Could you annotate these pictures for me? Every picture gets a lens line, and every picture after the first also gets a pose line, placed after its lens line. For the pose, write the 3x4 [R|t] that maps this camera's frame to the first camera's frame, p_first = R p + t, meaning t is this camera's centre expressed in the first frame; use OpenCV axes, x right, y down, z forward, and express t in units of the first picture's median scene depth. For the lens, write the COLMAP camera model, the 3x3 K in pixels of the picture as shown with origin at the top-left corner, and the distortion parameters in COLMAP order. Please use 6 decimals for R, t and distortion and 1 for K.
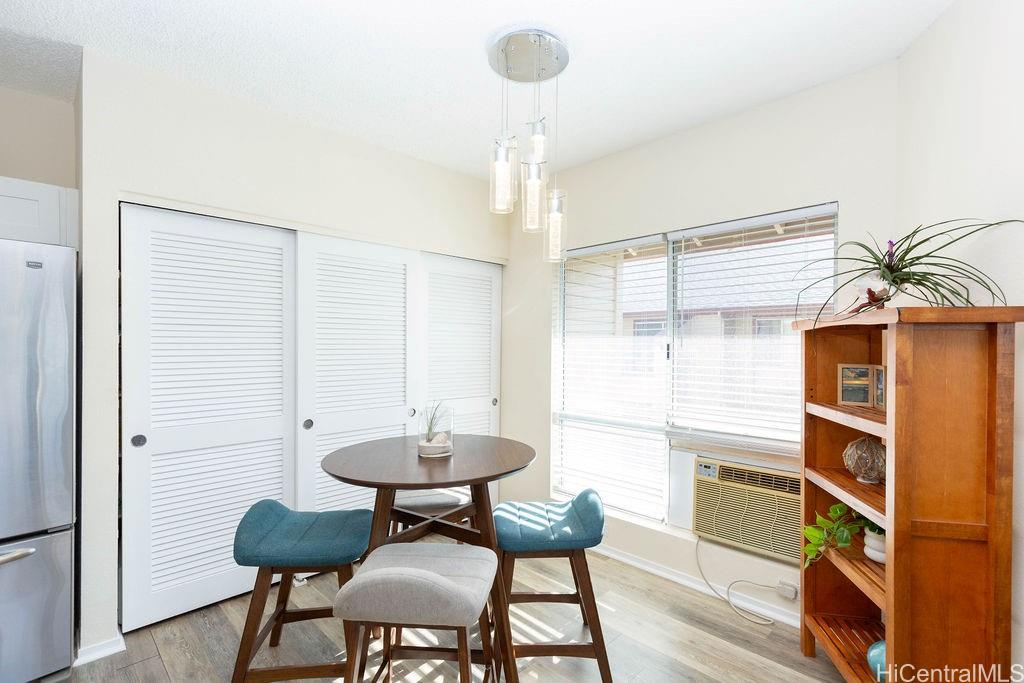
lens RADIAL K [[477.5, 0, 512.0], [0, 477.5, 341.5], [0, 0, 1]] dist [-0.002035, -0.000385]
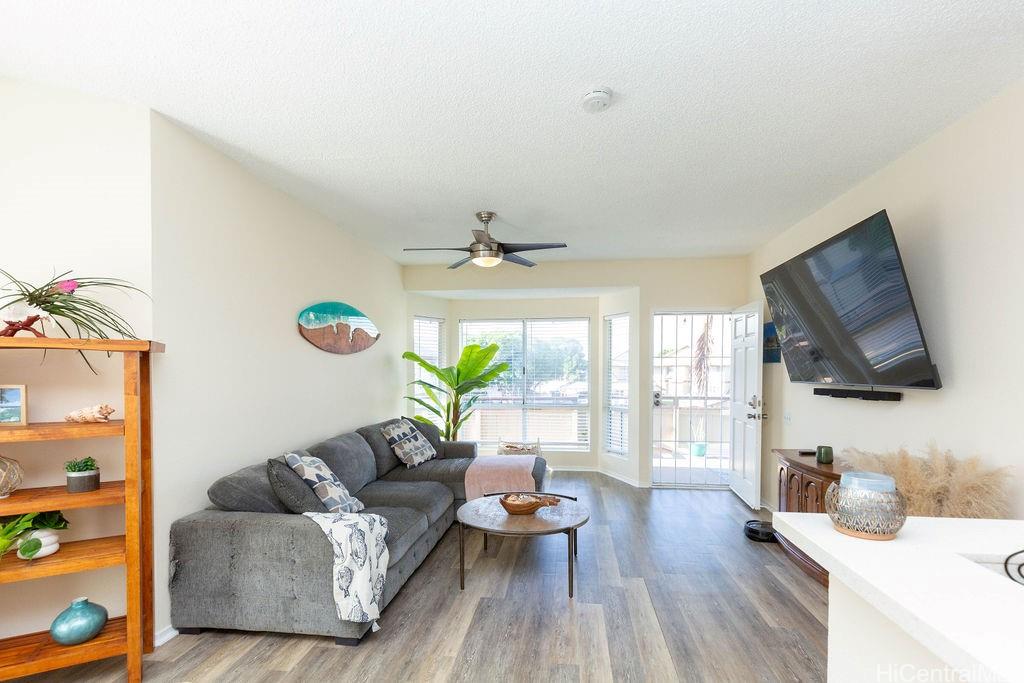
lens RADIAL K [[477.6, 0, 511.8], [0, 477.6, 377.5], [0, 0, 1]] dist [0.002718, 0.001029]
pose [[-0.623297, -0.020286, 0.781722, -0.709993], [-0.007395, 0.999772, 0.020048, -0.000660], [-0.781950, 0.006715, -0.623305, 0.716443]]
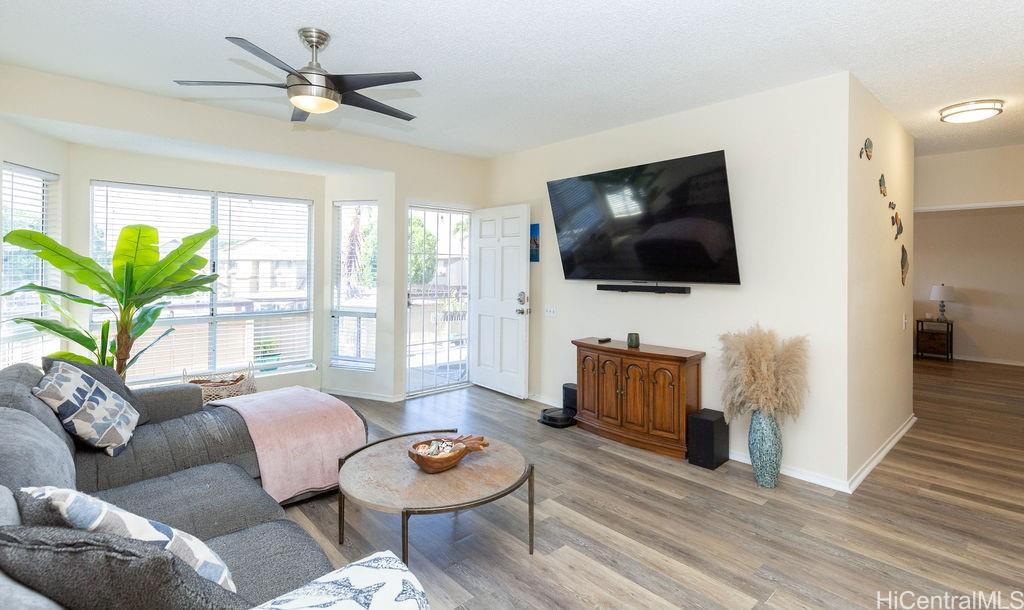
lens RADIAL K [[488.9, 0, 516.3], [0, 488.9, 262.9], [0, 0, 1]] dist [0.010321, -0.000079]
pose [[-0.999391, -0.016795, 0.030590, 0.289265], [-0.017142, 0.999791, -0.011120, 0.001132], [-0.030397, -0.011638, -0.999470, 0.877149]]
